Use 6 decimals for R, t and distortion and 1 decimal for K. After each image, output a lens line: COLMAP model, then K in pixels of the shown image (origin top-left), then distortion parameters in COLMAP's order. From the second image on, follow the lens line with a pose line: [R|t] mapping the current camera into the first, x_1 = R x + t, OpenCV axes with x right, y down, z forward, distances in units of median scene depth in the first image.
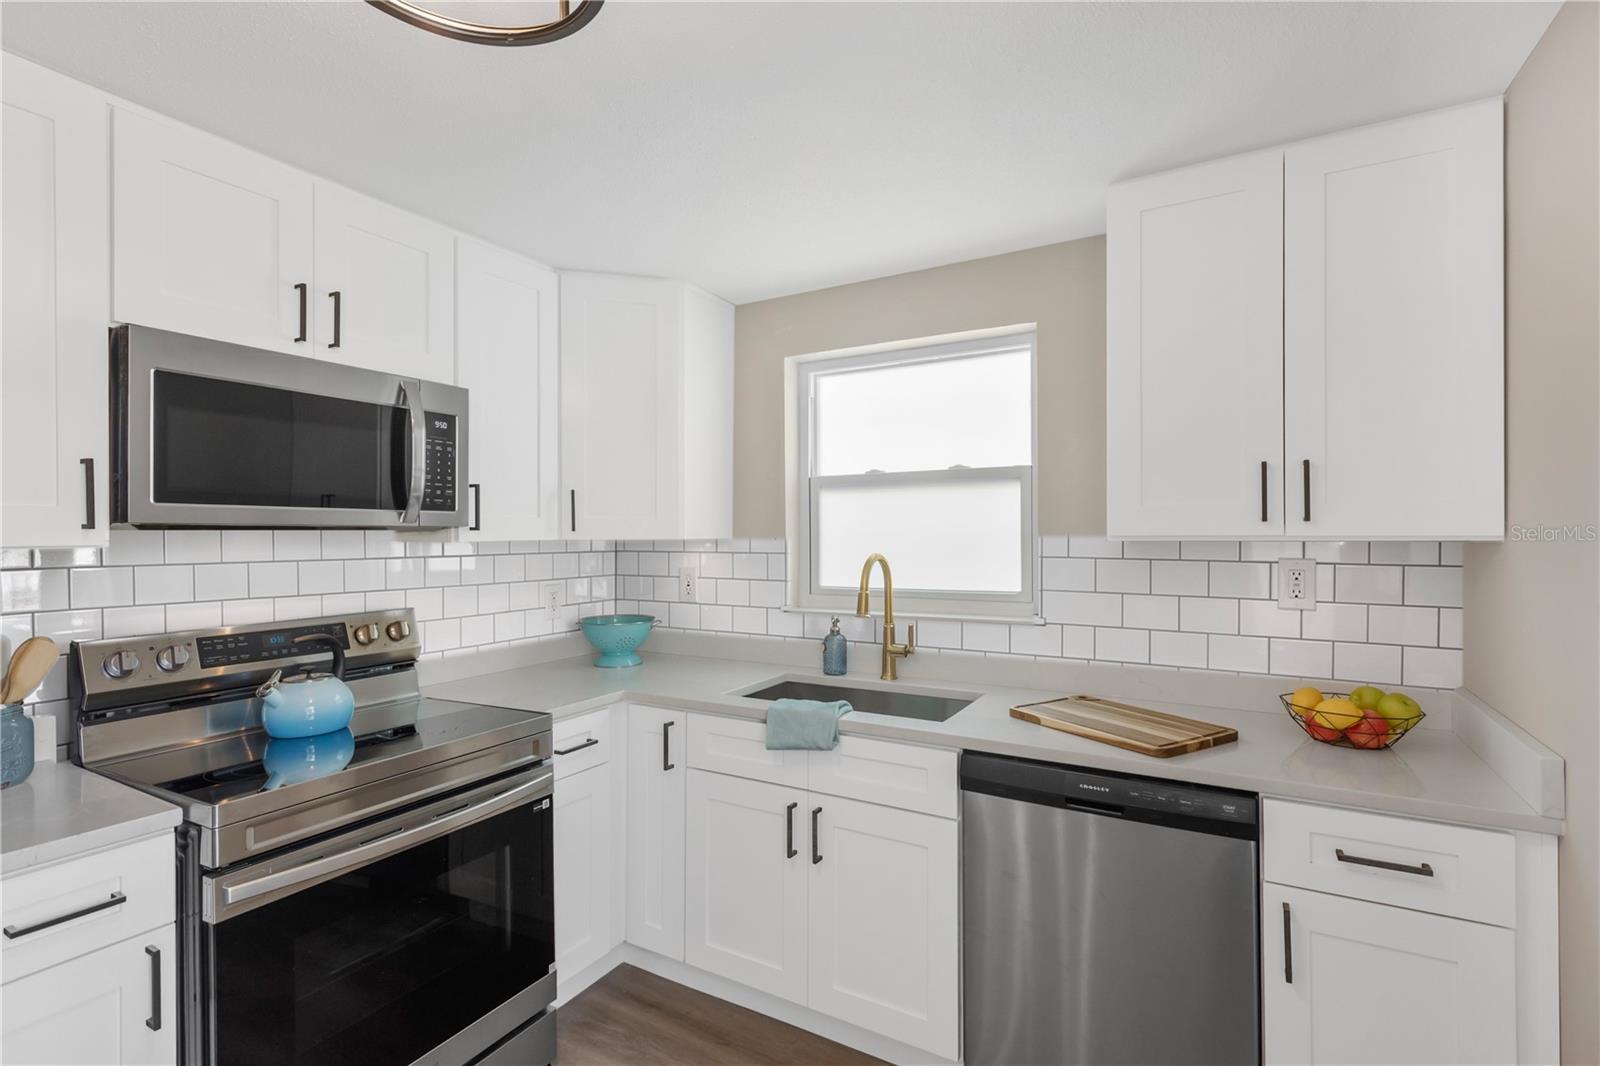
lens RADIAL K [[745.0, 0, 800.0], [0, 745.0, 533.0], [0, 0, 1]] dist [0.010026, -0.001218]
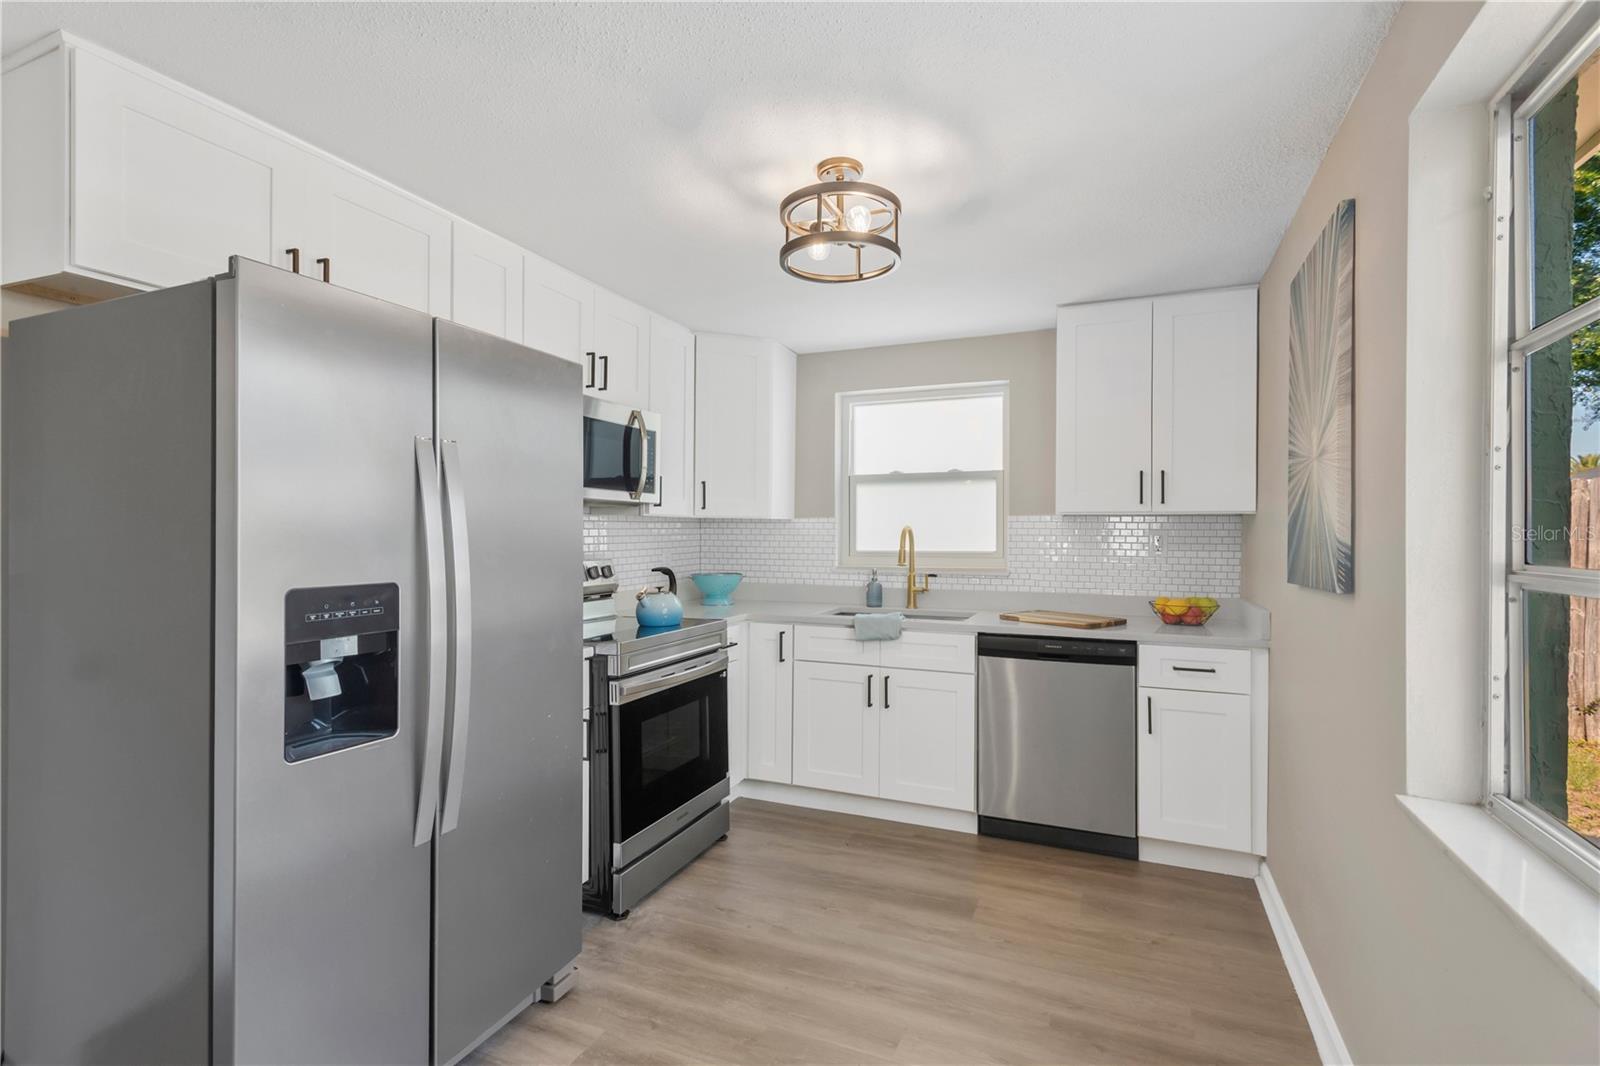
lens RADIAL K [[745.0, 0, 800.0], [0, 745.0, 533.0], [0, 0, 1]] dist [0.010026, -0.001218]
pose [[0.992902, 0.008392, 0.118638, -0.362871], [-0.008501, 0.999964, 0.000407, 0.052964], [-0.118631, -0.001413, 0.992937, -0.610311]]
